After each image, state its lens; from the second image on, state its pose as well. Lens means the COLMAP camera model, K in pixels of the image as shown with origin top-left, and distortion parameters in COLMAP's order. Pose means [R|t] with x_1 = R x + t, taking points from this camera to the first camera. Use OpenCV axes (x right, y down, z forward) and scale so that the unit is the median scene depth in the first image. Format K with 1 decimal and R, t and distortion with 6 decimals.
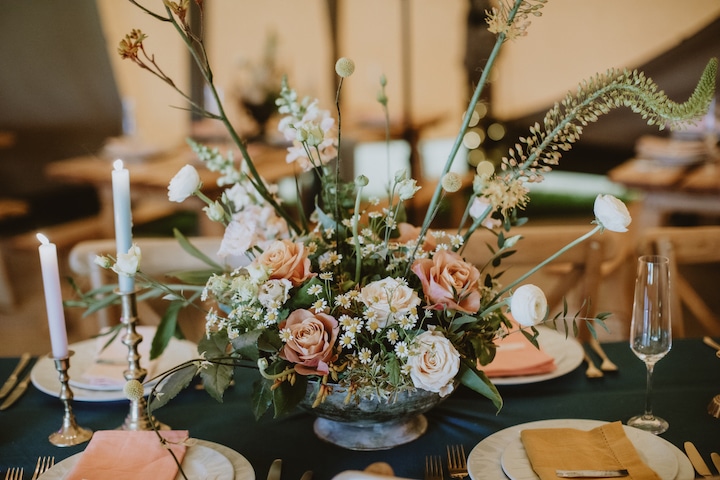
lens RADIAL K [[1042.9, 0, 359.6], [0, 1042.9, 240.1], [0, 0, 1]] dist [0.102076, 0.000000]
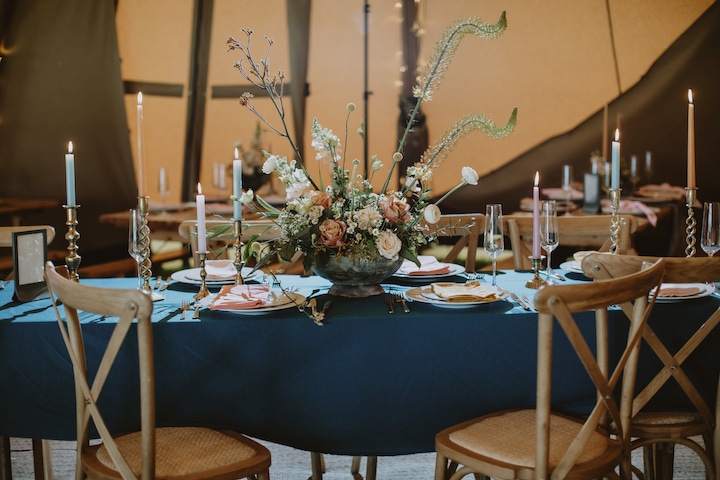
lens RADIAL K [[1042.9, 0, 360.3], [0, 1042.9, 239.8], [0, 0, 1]] dist [0.102076, 0.000000]
pose [[0.997921, 0.011589, 0.063403, -0.126692], [-0.004254, 0.993399, -0.114634, 0.357492], [-0.064313, 0.114126, 0.991382, -1.143852]]
